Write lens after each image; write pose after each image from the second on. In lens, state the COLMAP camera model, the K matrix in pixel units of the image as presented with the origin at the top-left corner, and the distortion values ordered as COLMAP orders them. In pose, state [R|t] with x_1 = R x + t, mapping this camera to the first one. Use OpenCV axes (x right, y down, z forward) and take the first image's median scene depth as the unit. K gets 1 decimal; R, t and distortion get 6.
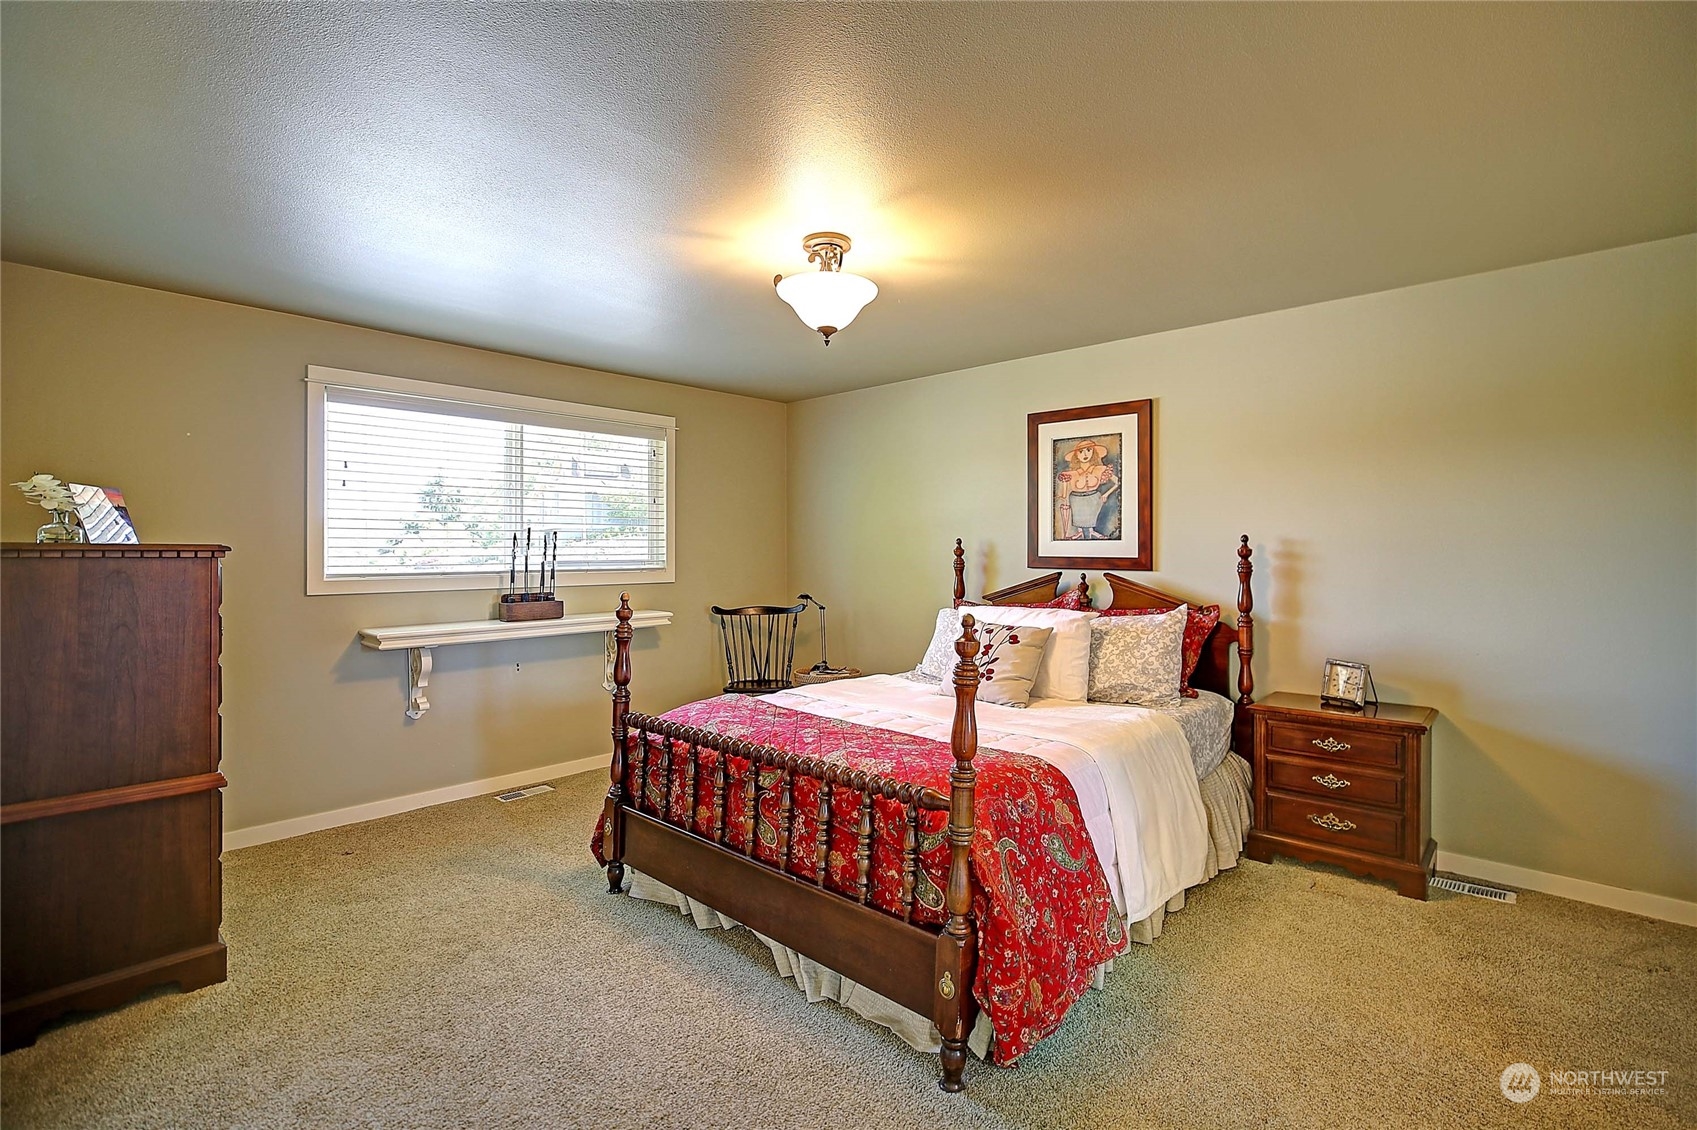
lens RADIAL K [[778.3, 0, 850.6], [0, 778.3, 555.1], [0, 0, 1]] dist [-0.022740, 0.004503]
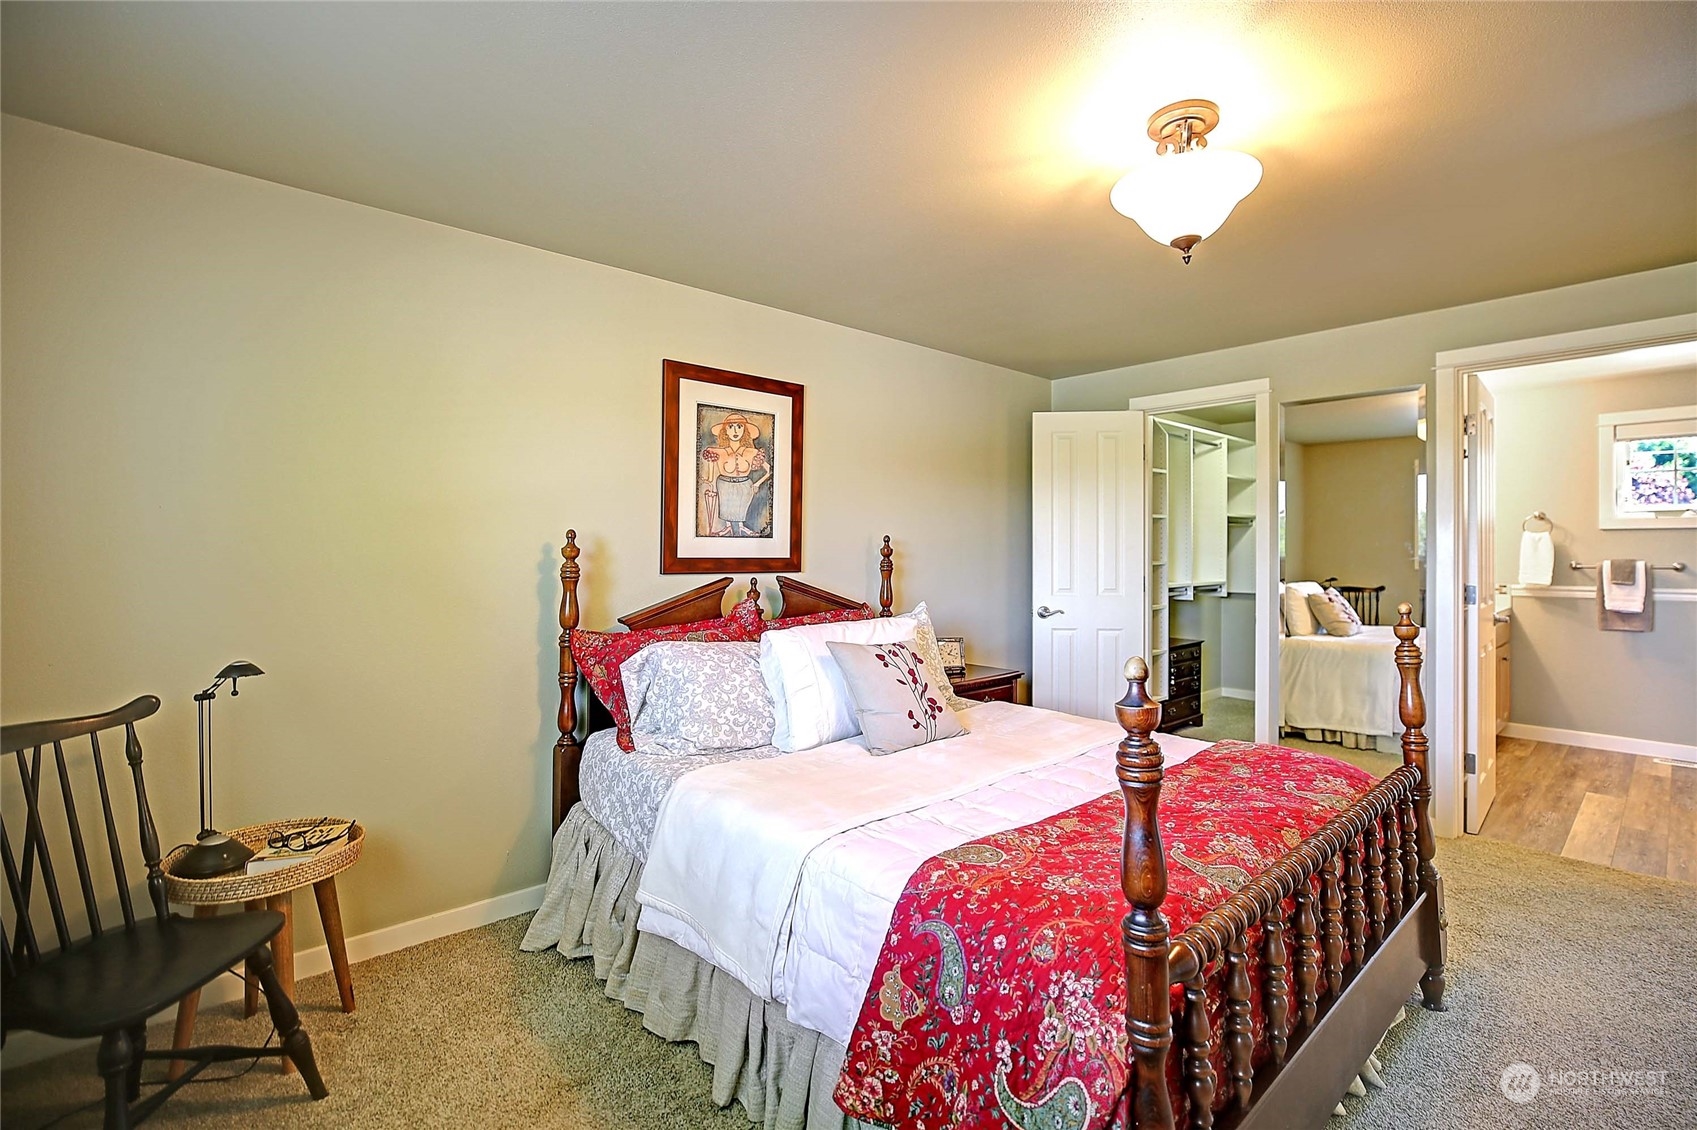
lens RADIAL K [[778.3, 0, 849.5], [0, 778.3, 558.8], [0, 0, 1]] dist [-0.022740, 0.004503]
pose [[0.072990, -0.010613, 0.997276, -0.508996], [0.003382, 0.999940, 0.010394, -0.004630], [-0.997327, 0.002614, 0.073021, 0.838583]]
